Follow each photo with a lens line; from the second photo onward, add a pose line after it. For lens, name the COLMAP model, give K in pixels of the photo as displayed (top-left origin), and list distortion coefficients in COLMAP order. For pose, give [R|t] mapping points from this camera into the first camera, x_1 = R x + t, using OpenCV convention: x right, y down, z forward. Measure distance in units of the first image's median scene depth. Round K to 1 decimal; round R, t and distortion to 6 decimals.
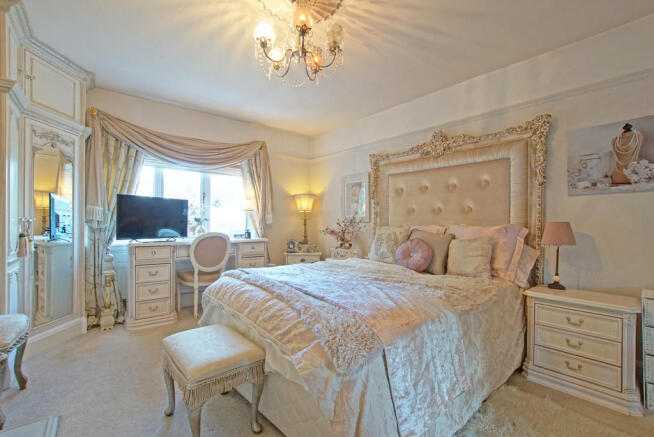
lens RADIAL K [[287.4, 0, 328.2], [0, 287.4, 222.7], [0, 0, 1]] dist [-0.011846, -0.000314]
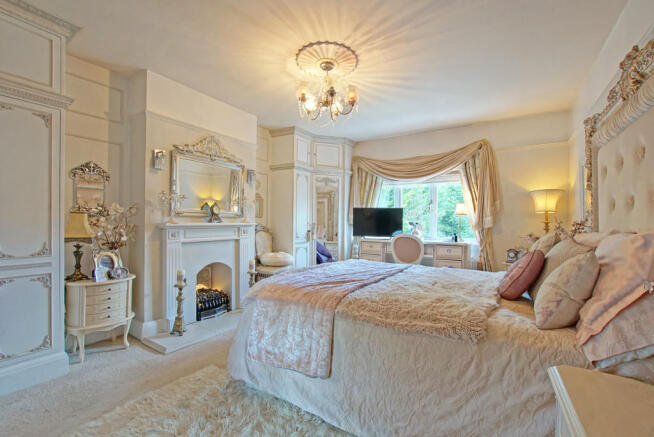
lens RADIAL K [[287.4, 0, 328.5], [0, 287.4, 222.2], [0, 0, 1]] dist [-0.011846, -0.000314]
pose [[0.307344, -0.004651, -0.951587, 0.618329], [-0.006732, 0.999952, -0.007062, -0.004860], [0.951575, 0.008576, 0.307298, 0.291533]]
